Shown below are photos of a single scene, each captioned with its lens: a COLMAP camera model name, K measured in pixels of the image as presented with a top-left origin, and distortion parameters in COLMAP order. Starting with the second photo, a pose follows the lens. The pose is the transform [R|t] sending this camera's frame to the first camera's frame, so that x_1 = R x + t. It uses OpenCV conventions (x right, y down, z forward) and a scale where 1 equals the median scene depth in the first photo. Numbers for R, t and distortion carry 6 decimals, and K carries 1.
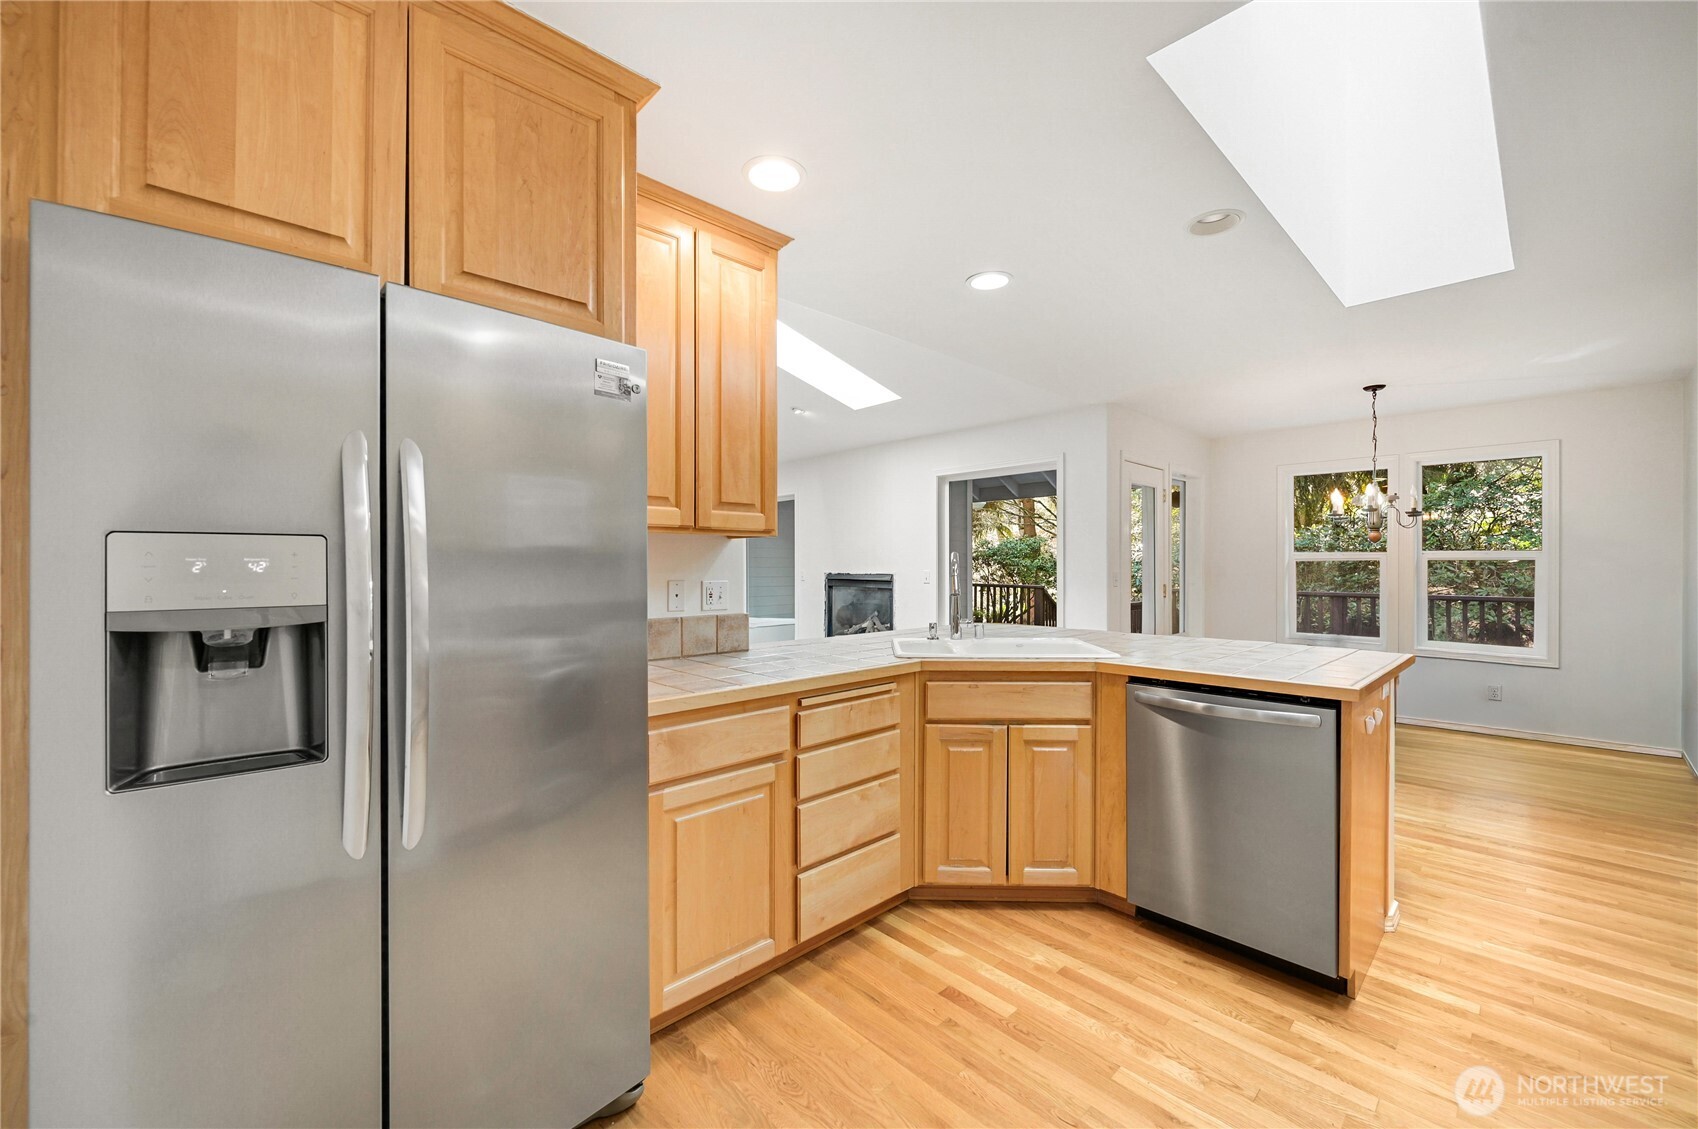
lens RADIAL K [[671.2, 0, 849.5], [0, 671.2, 558.1], [0, 0, 1]] dist [0.001672, -0.000053]
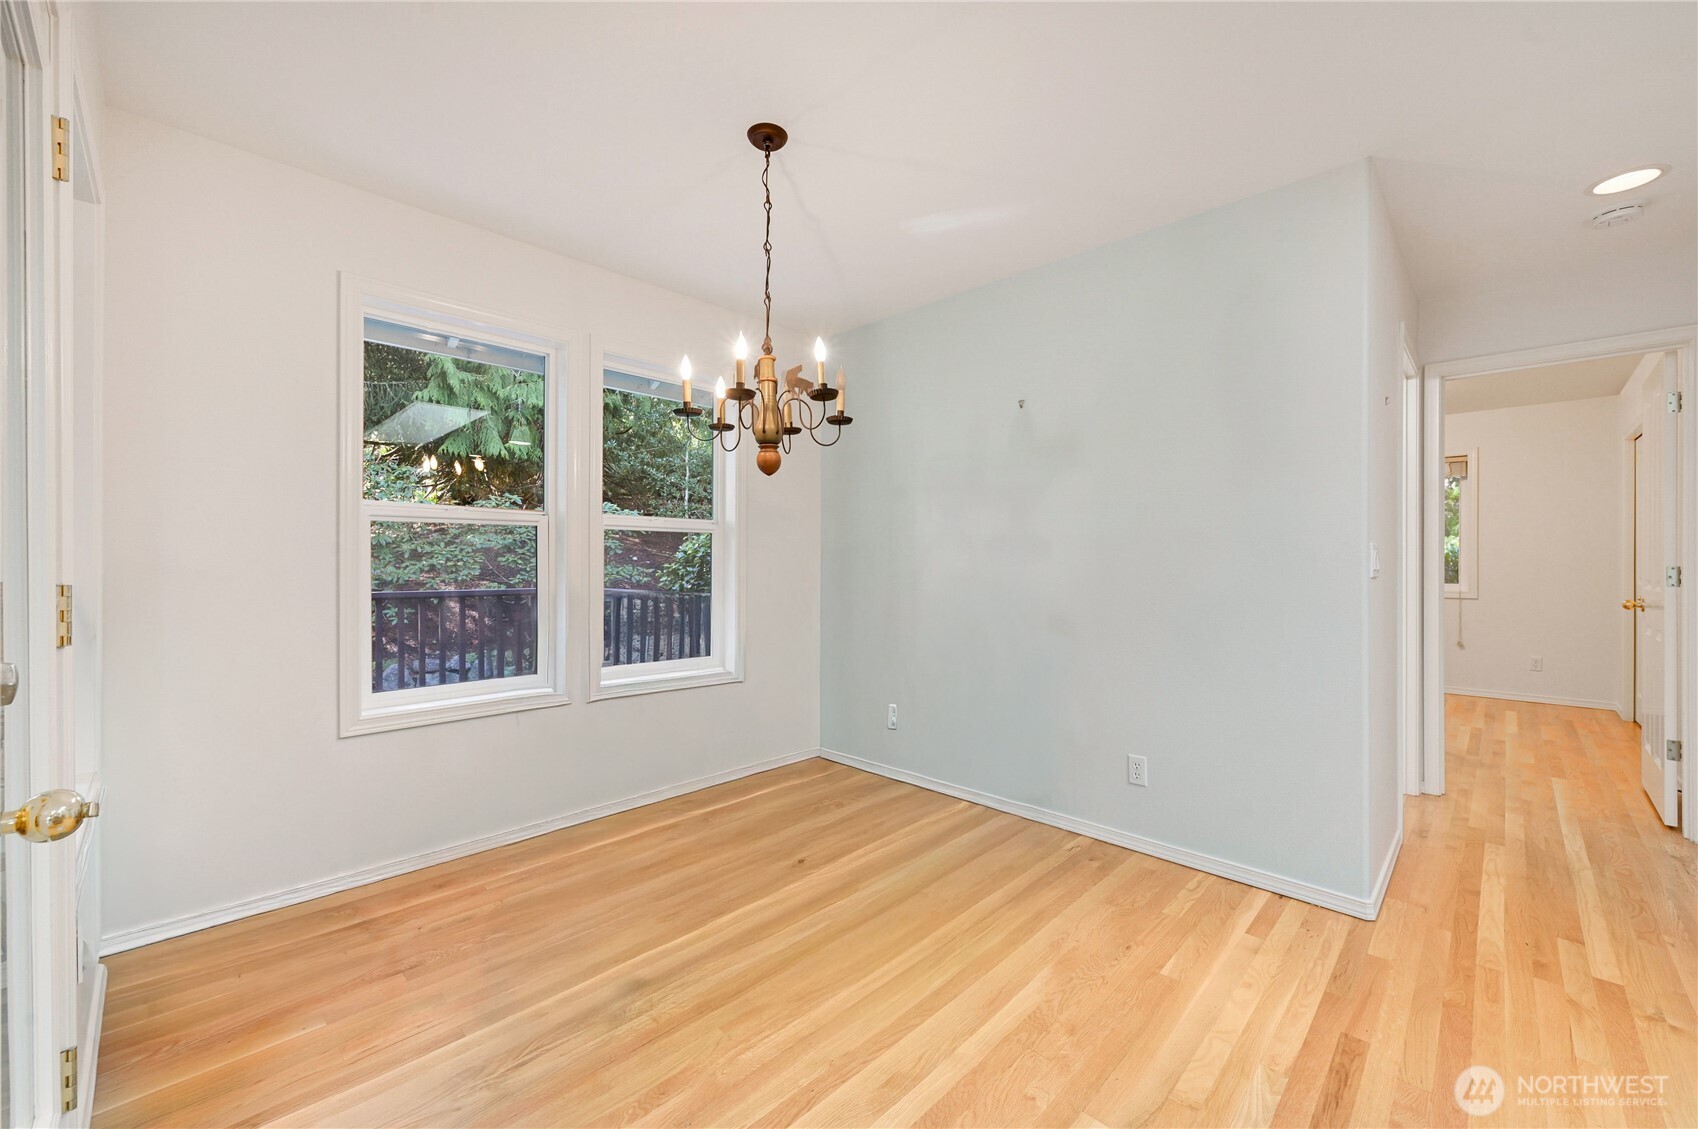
lens RADIAL K [[671.2, 0, 838.6], [0, 671.2, 564.7], [0, 0, 1]] dist [0.001672, -0.000053]
pose [[-0.049785, -0.010042, 0.998709, 0.459257], [0.001973, 0.999947, 0.010152, 0.045906], [-0.998758, 0.002476, -0.049762, 1.350616]]
